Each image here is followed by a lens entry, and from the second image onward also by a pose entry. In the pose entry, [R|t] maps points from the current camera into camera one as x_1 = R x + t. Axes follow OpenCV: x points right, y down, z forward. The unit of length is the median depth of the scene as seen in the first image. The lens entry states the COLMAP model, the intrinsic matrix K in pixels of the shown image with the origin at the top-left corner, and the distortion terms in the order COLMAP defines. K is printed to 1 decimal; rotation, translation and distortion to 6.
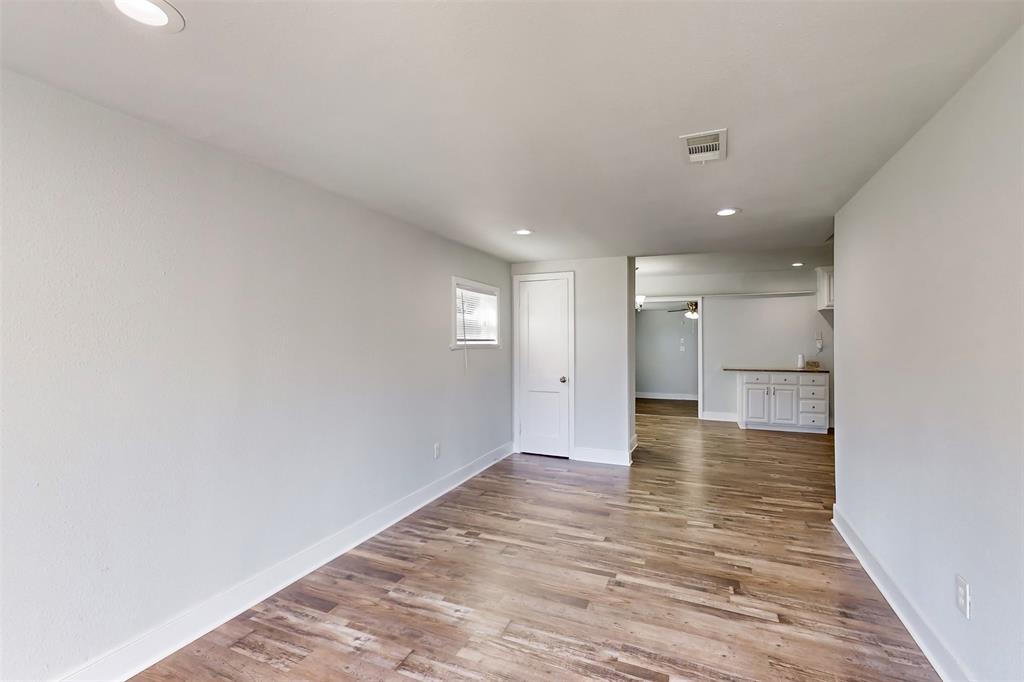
lens RADIAL K [[444.3, 0, 517.3], [0, 444.3, 346.5], [0, 0, 1]] dist [-0.001076, 0.001198]
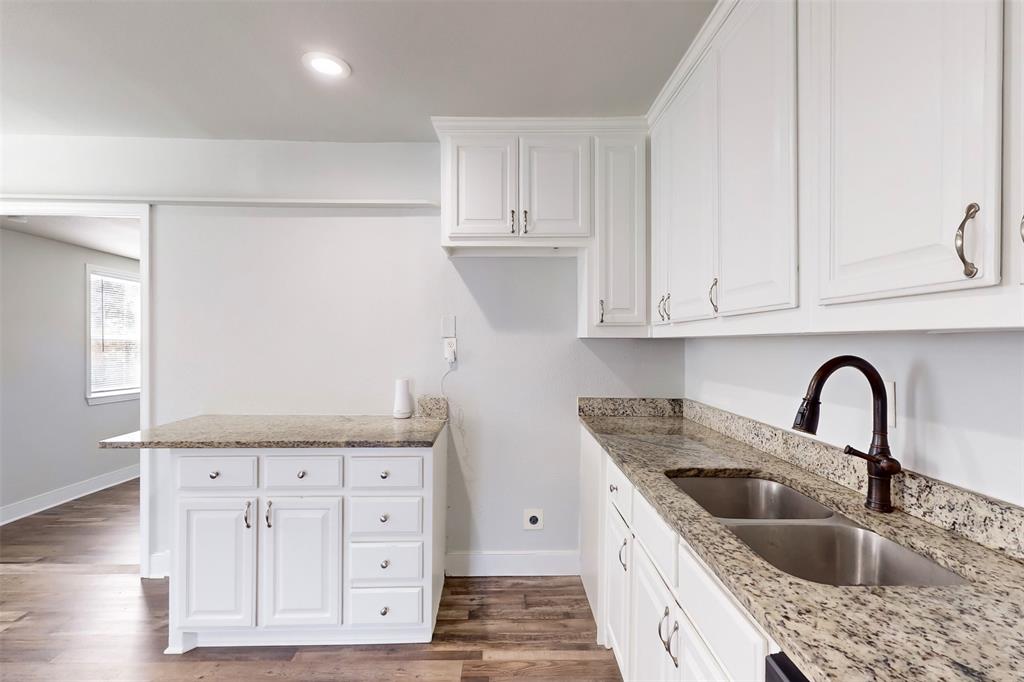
lens RADIAL K [[444.3, 0, 516.5], [0, 444.3, 340.7], [0, 0, 1]] dist [-0.001076, 0.001198]
pose [[0.911751, 0.010038, 0.410620, 0.823220], [-0.005580, 0.999912, -0.012053, -0.012582], [-0.410705, 0.008698, 0.911727, 0.915223]]
